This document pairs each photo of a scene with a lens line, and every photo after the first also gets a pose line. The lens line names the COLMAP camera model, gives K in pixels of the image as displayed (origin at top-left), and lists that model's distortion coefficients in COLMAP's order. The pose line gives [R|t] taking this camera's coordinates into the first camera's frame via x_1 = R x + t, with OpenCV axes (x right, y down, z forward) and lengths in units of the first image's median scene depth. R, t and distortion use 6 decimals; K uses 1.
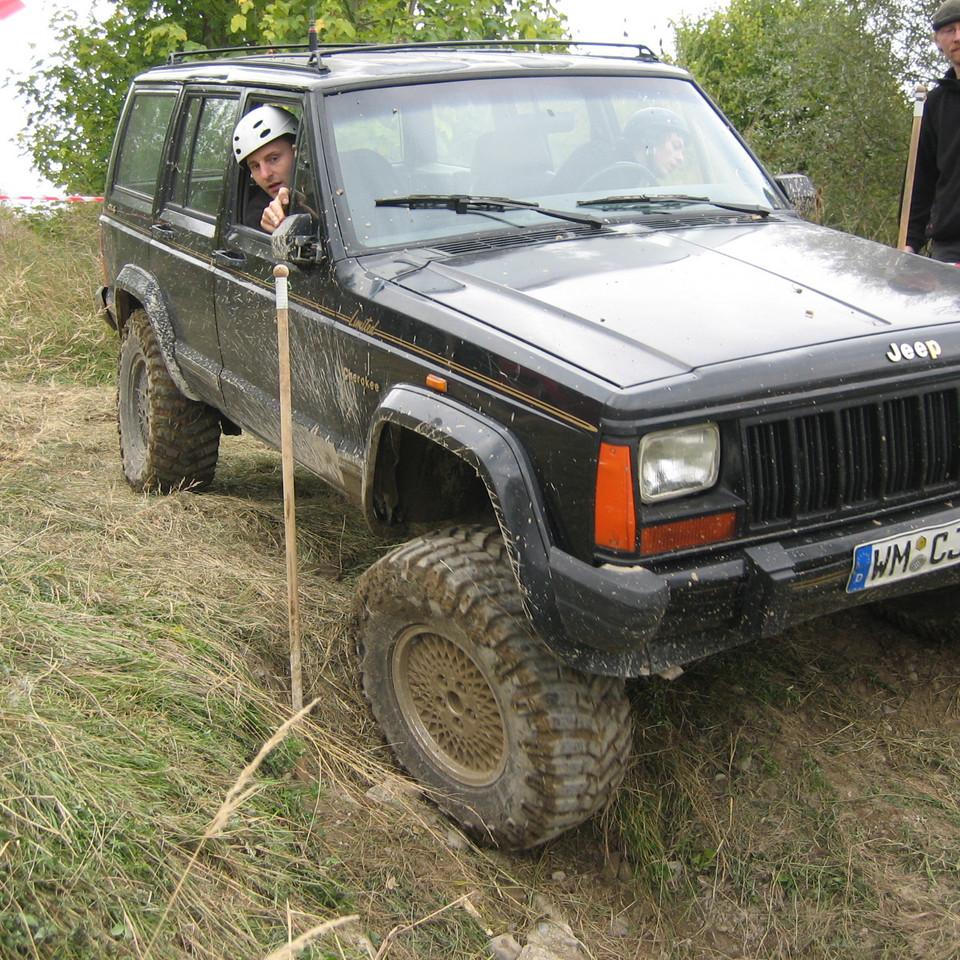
lens RADIAL K [[1342.3, 0, 478.6], [0, 1342.3, 465.8], [0, 0, 1]] dist [-0.145717, 0.193963]
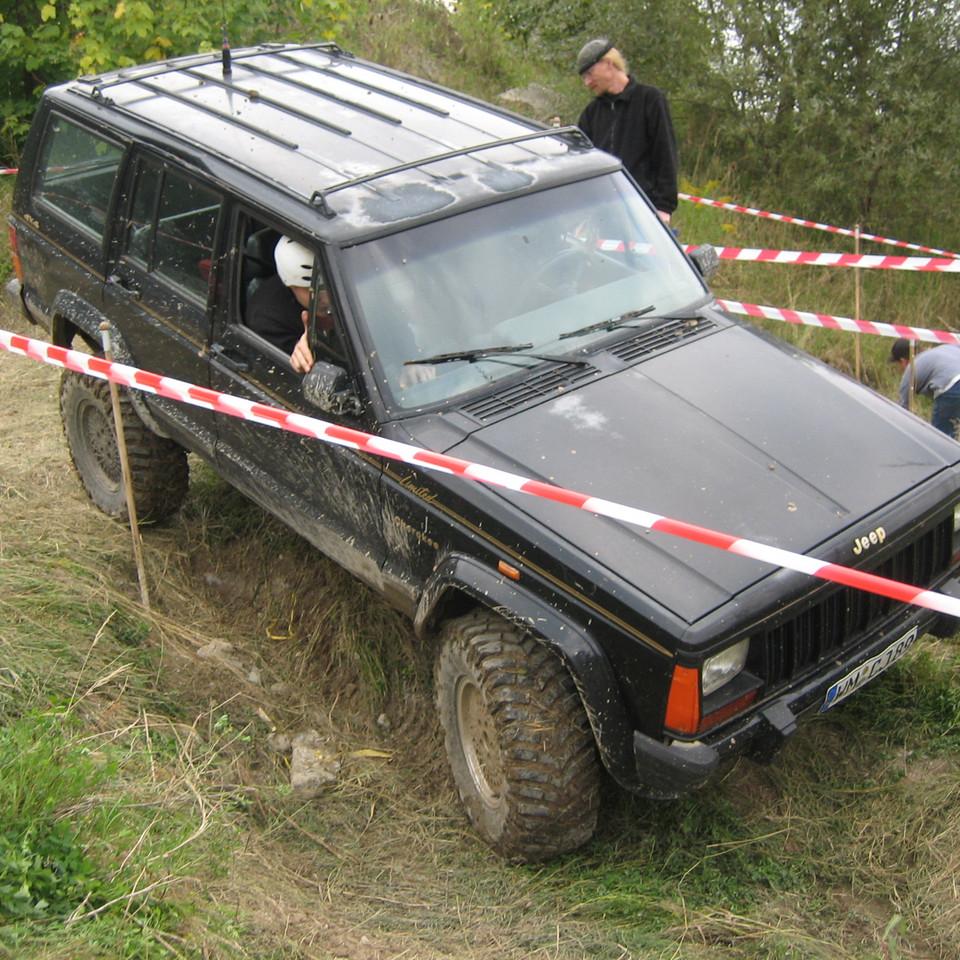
lens RADIAL K [[1342.3, 0, 478.6], [0, 1342.3, 465.8], [0, 0, 1]] dist [-0.145717, 0.193963]
pose [[0.972753, -0.075827, 0.219093, -0.353933], [0.020084, 0.969011, 0.246198, -0.505742], [-0.230972, -0.235090, 0.944132, -0.174756]]
